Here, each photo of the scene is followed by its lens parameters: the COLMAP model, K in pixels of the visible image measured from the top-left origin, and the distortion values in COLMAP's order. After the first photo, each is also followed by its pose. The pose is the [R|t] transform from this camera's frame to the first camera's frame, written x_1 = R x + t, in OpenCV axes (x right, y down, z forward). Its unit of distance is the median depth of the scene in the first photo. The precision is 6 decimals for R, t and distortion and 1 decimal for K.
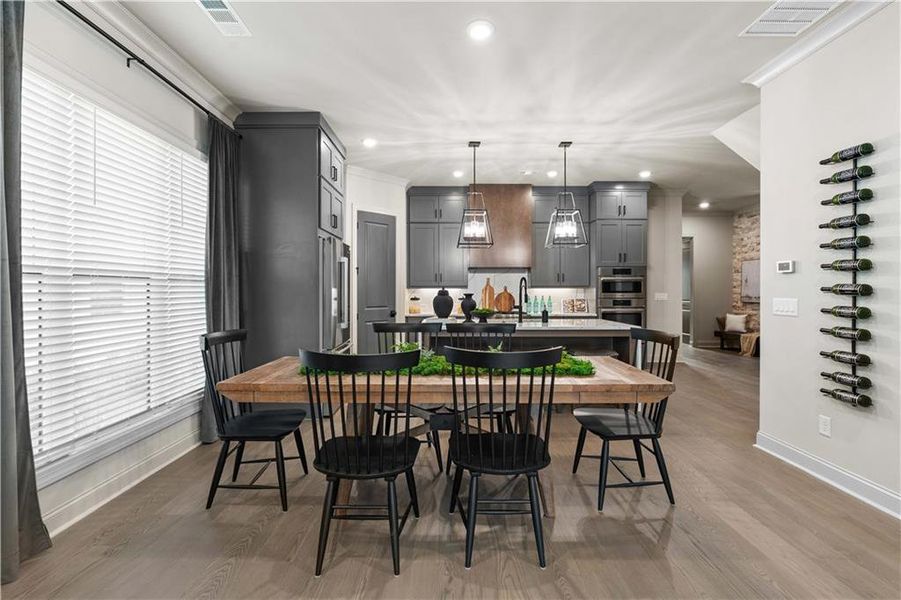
lens RADIAL K [[404.8, 0, 445.7], [0, 404.8, 295.8], [0, 0, 1]] dist [-0.005428, 0.002002]
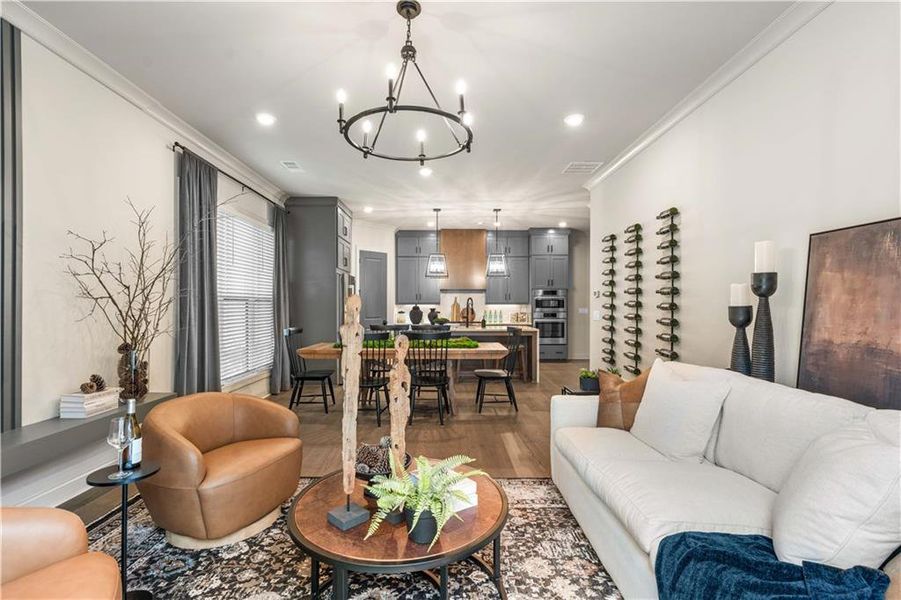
lens RADIAL K [[404.8, 0, 455.4], [0, 404.8, 315.1], [0, 0, 1]] dist [-0.005428, 0.002002]
pose [[0.999674, -0.000302, 0.025545, 0.094293], [0.000045, 0.999949, 0.010073, 0.004518], [-0.025546, -0.010069, 0.999623, -0.492389]]
